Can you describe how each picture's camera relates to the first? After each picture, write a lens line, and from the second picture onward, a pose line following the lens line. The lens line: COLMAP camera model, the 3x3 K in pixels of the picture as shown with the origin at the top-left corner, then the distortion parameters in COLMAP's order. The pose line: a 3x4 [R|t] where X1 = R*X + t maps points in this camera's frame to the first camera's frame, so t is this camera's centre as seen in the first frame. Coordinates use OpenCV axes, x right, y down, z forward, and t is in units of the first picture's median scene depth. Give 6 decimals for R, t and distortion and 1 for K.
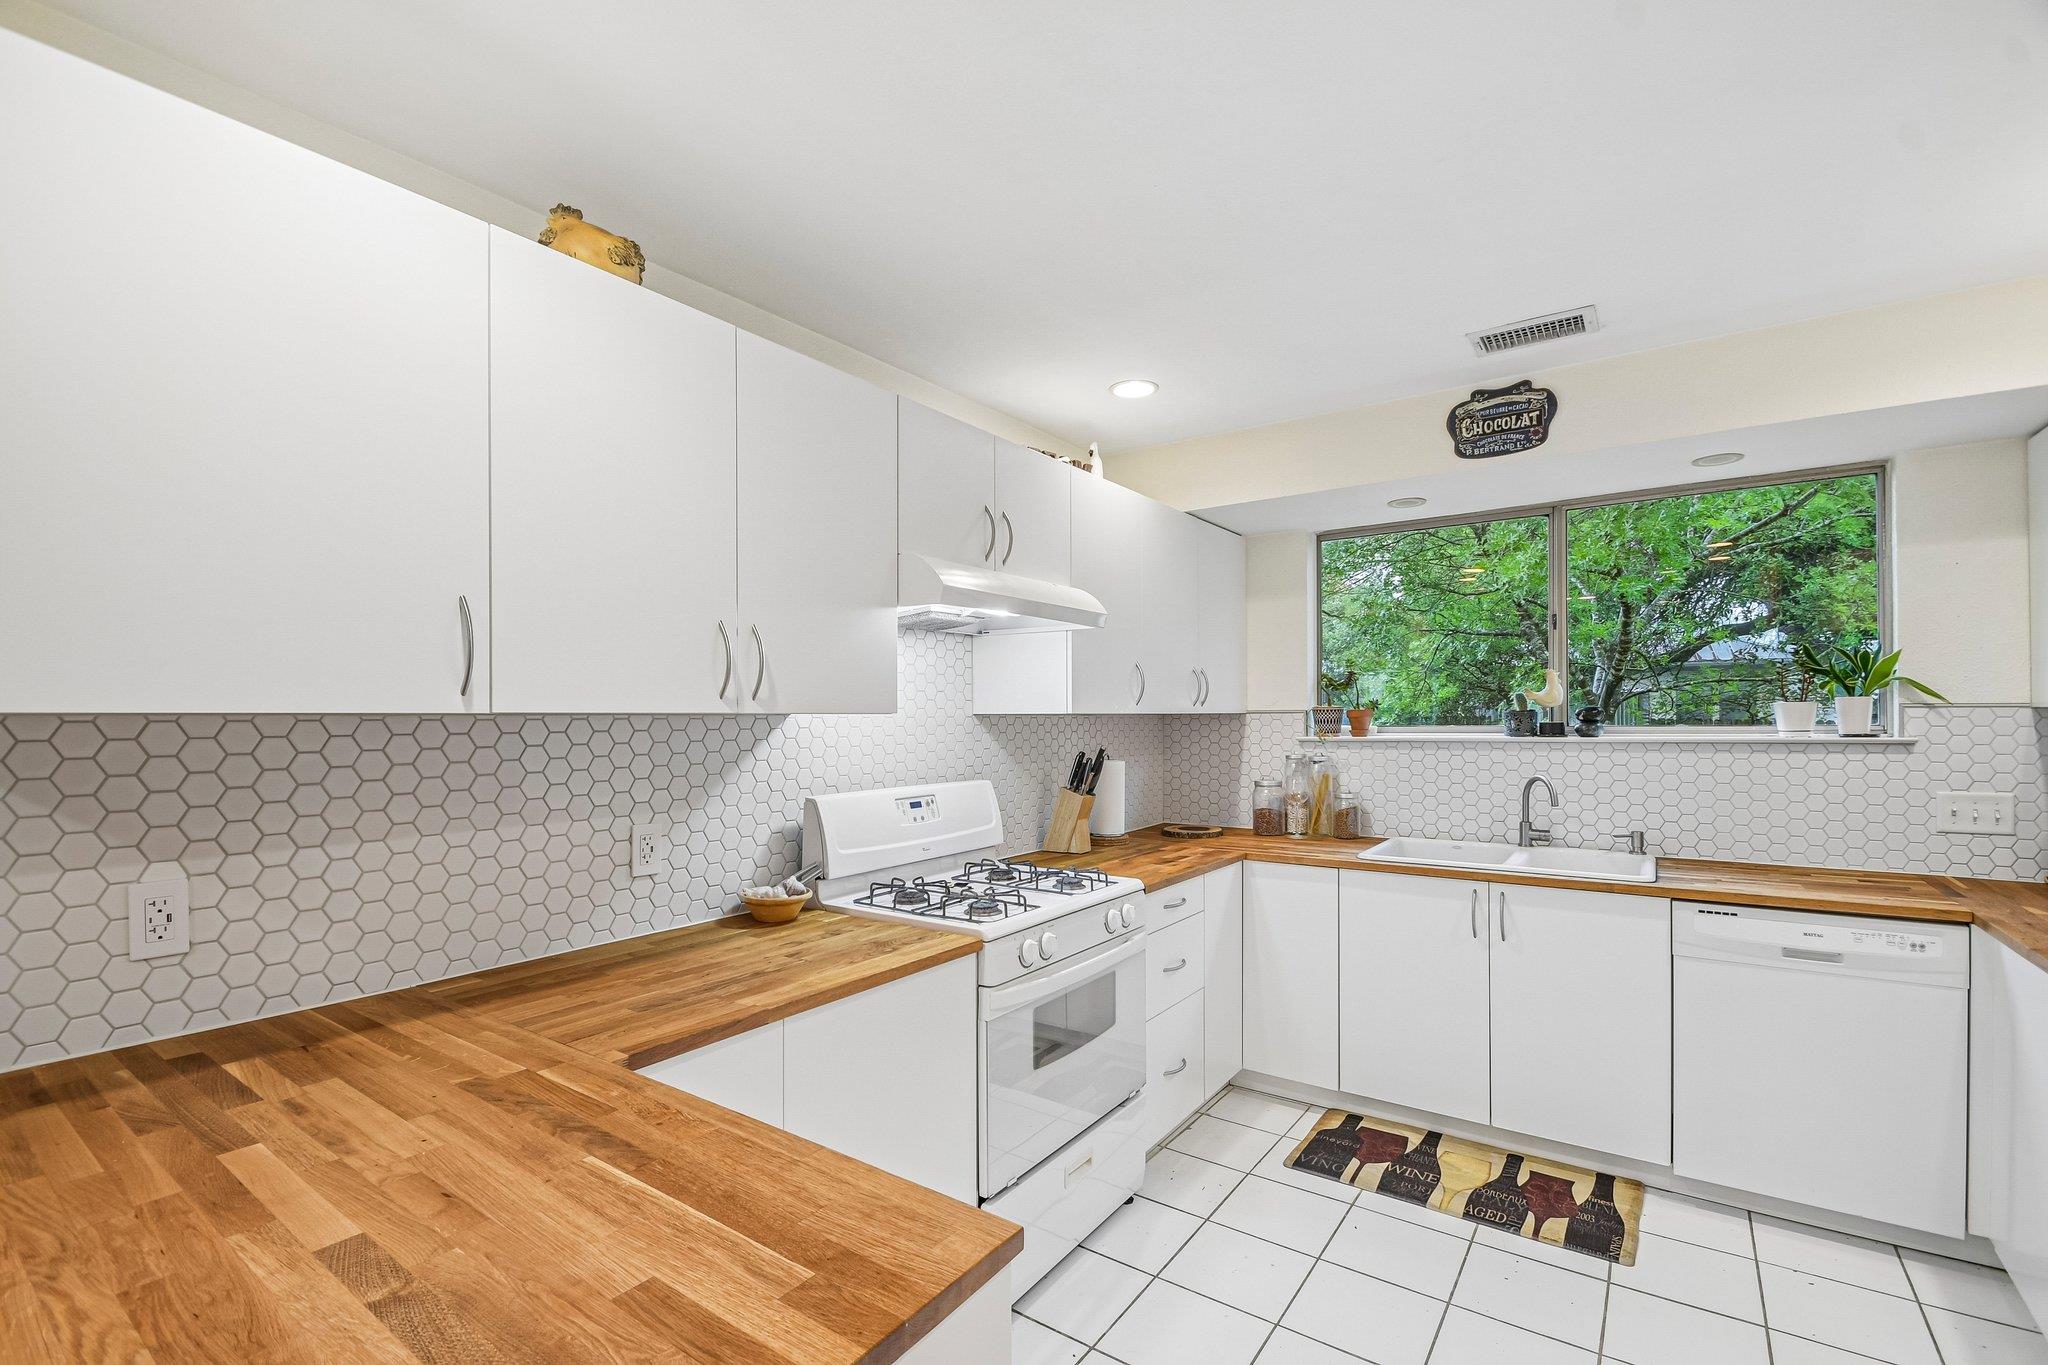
lens RADIAL K [[906.6, 0, 1016.0], [0, 906.6, 714.8], [0, 0, 1]] dist [0.006578, -0.011605]
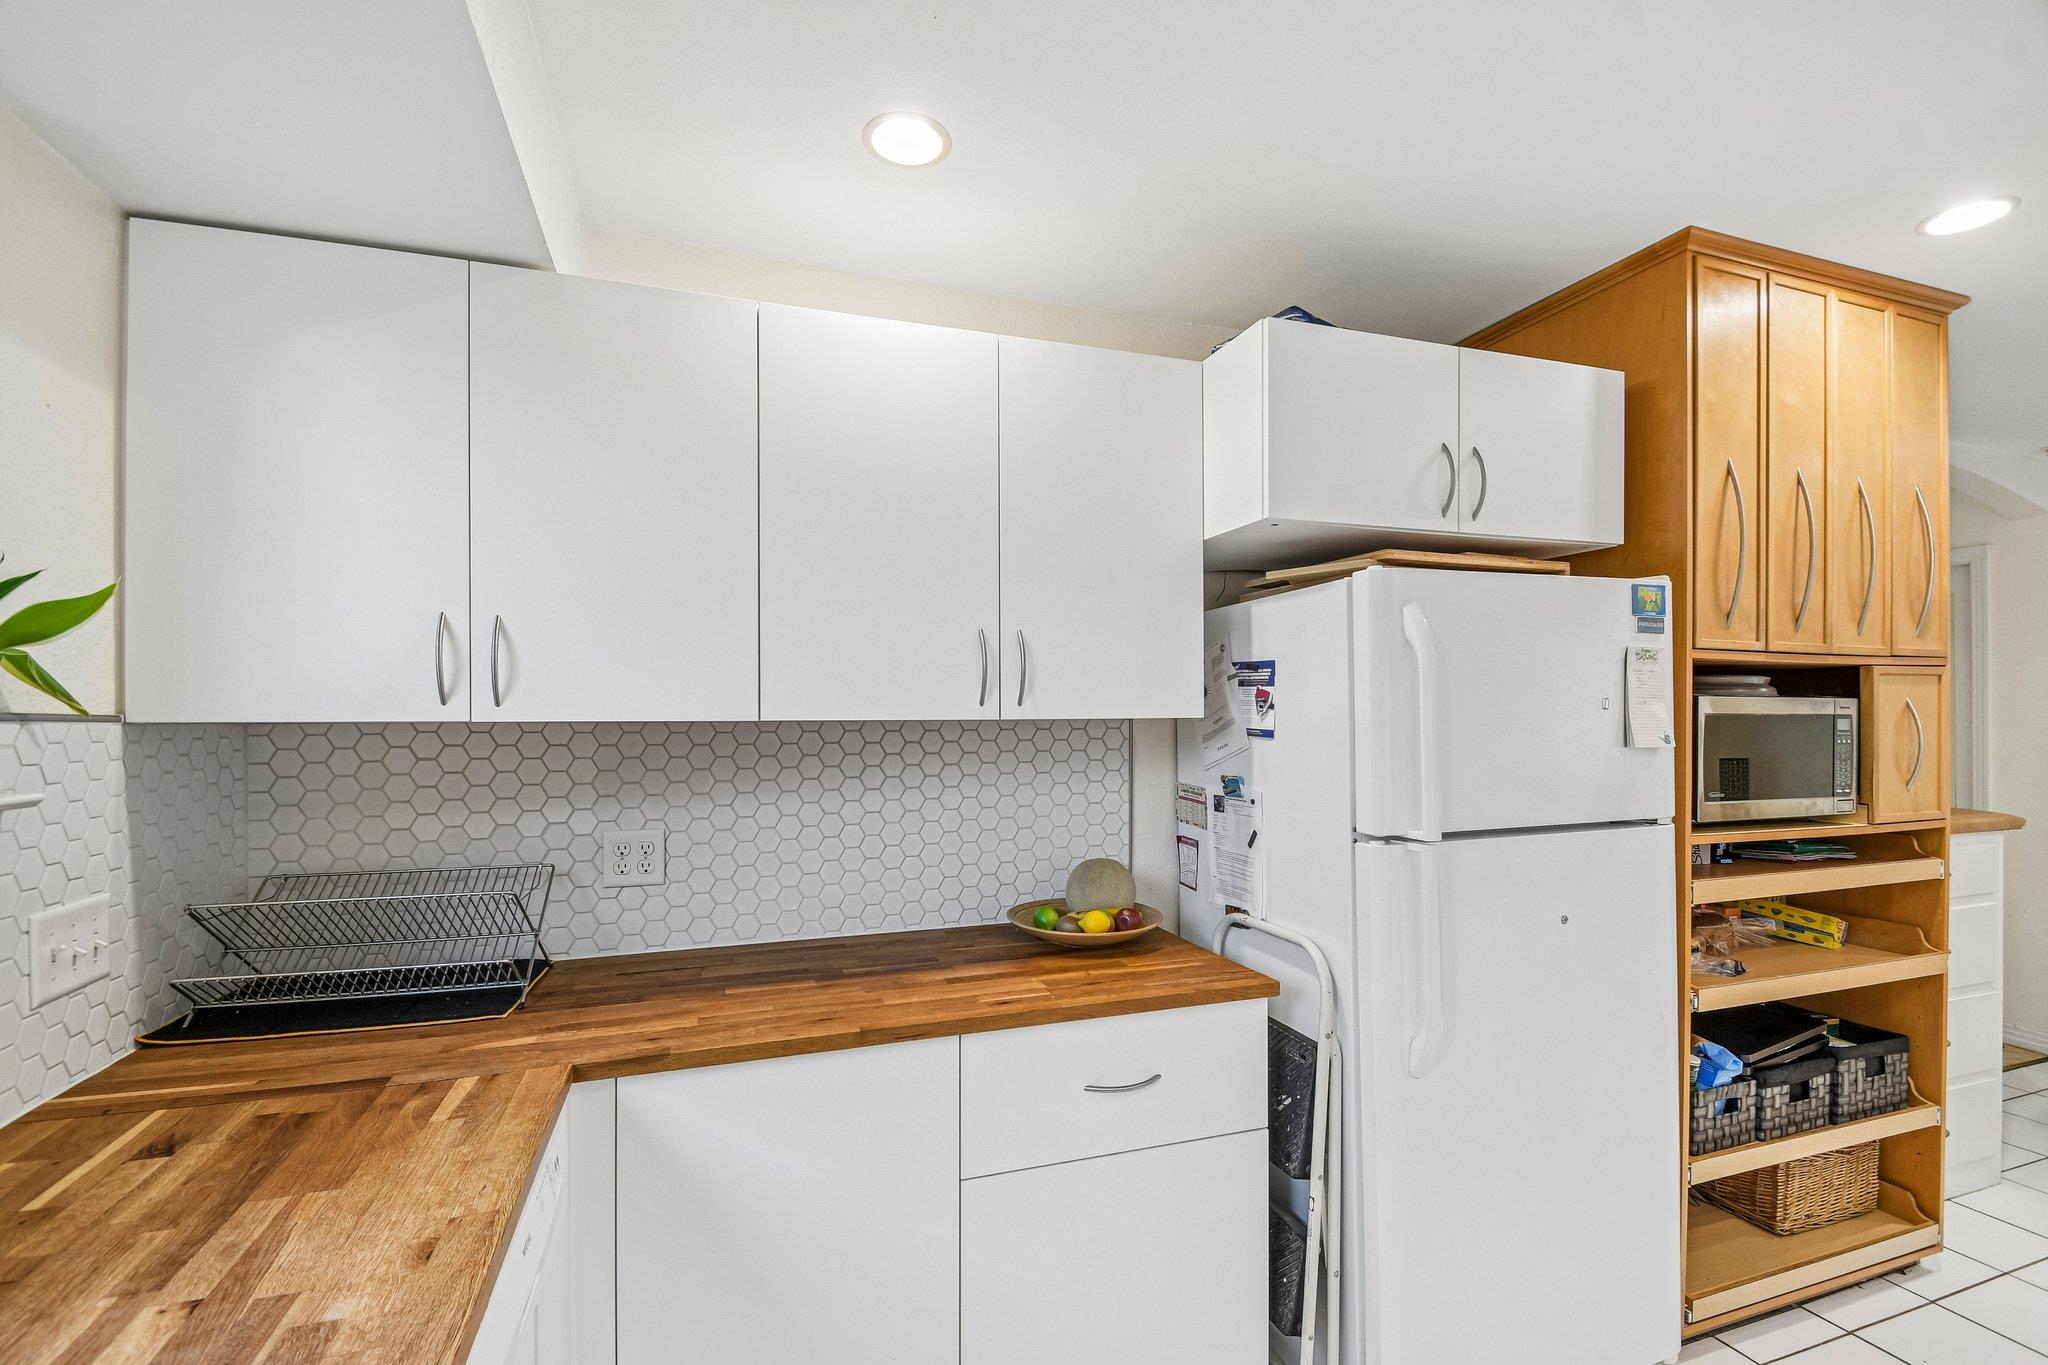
lens RADIAL K [[906.6, 0, 1006.8], [0, 906.6, 698.5], [0, 0, 1]] dist [0.006578, -0.011605]
pose [[-0.807507, 0.021784, 0.589455, 0.454480], [0.008594, 0.999646, -0.025170, -0.005627], [-0.589795, -0.015259, -0.807409, 1.272603]]
